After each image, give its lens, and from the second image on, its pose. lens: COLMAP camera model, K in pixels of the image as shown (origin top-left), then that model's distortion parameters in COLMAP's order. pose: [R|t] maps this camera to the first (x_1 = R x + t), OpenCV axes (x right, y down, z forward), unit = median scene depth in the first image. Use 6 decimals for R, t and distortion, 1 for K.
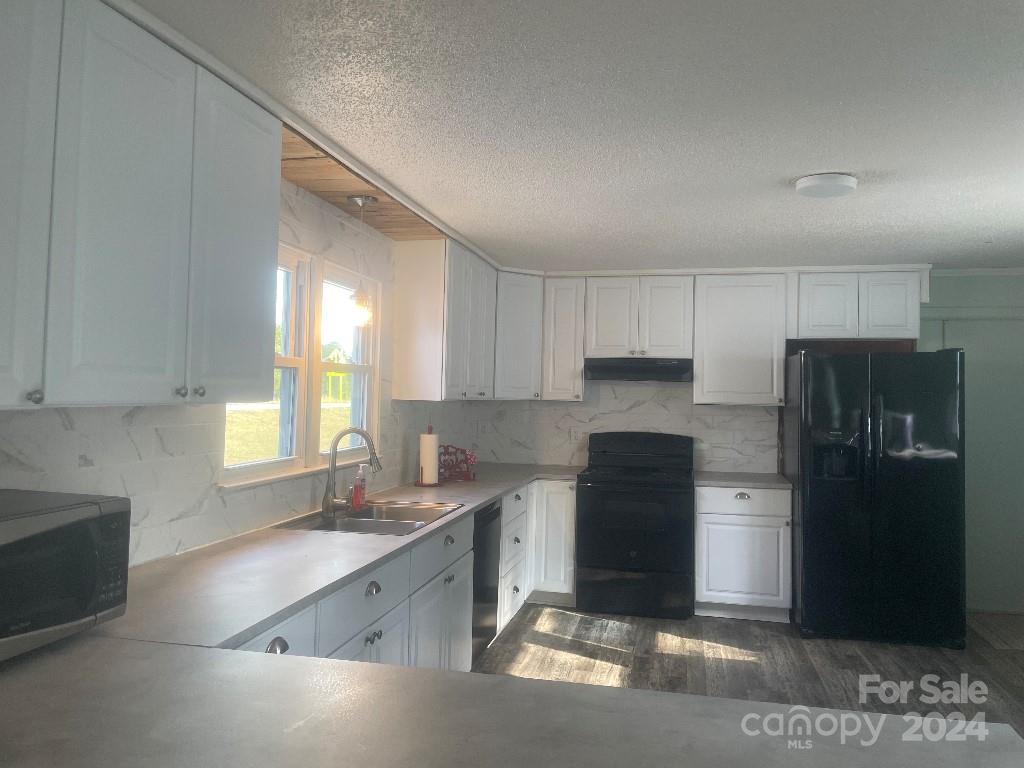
lens RADIAL K [[781.8, 0, 518.1], [0, 781.8, 374.1], [0, 0, 1]] dist [0.109856, -0.130073]
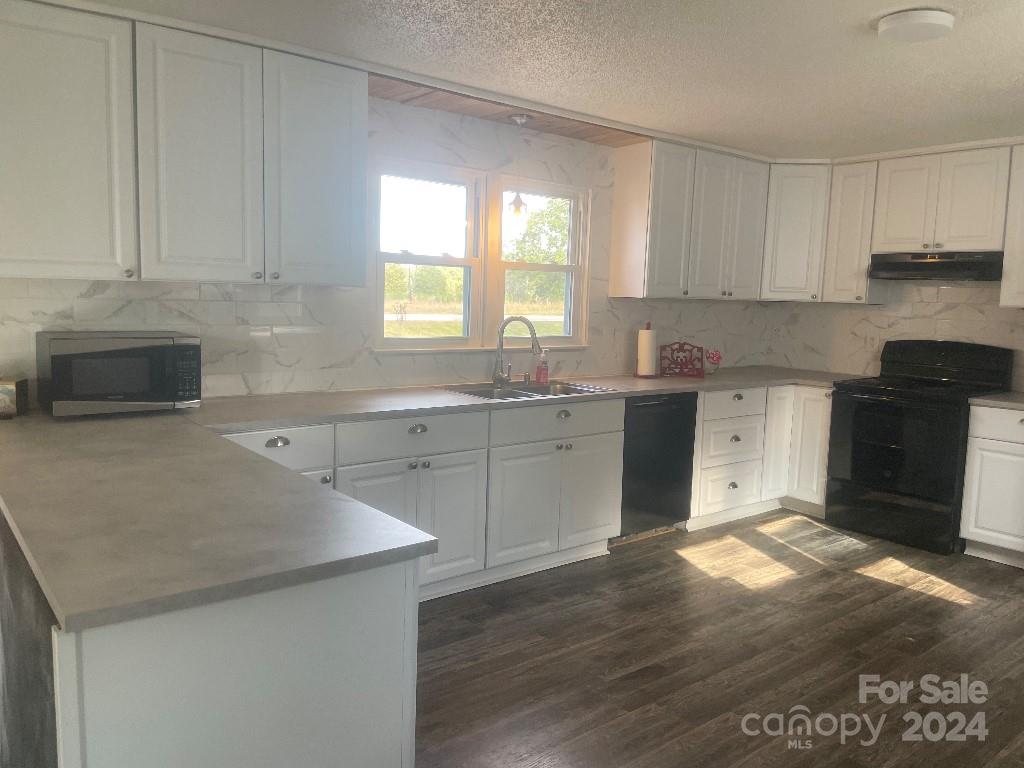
lens RADIAL K [[781.8, 0, 518.1], [0, 781.8, 374.1], [0, 0, 1]] dist [0.109856, -0.130073]
pose [[0.780931, 0.070367, -0.620640, 0.408104], [-0.001338, 0.993820, 0.110994, 0.017647], [0.624615, -0.085849, 0.776199, 0.048412]]
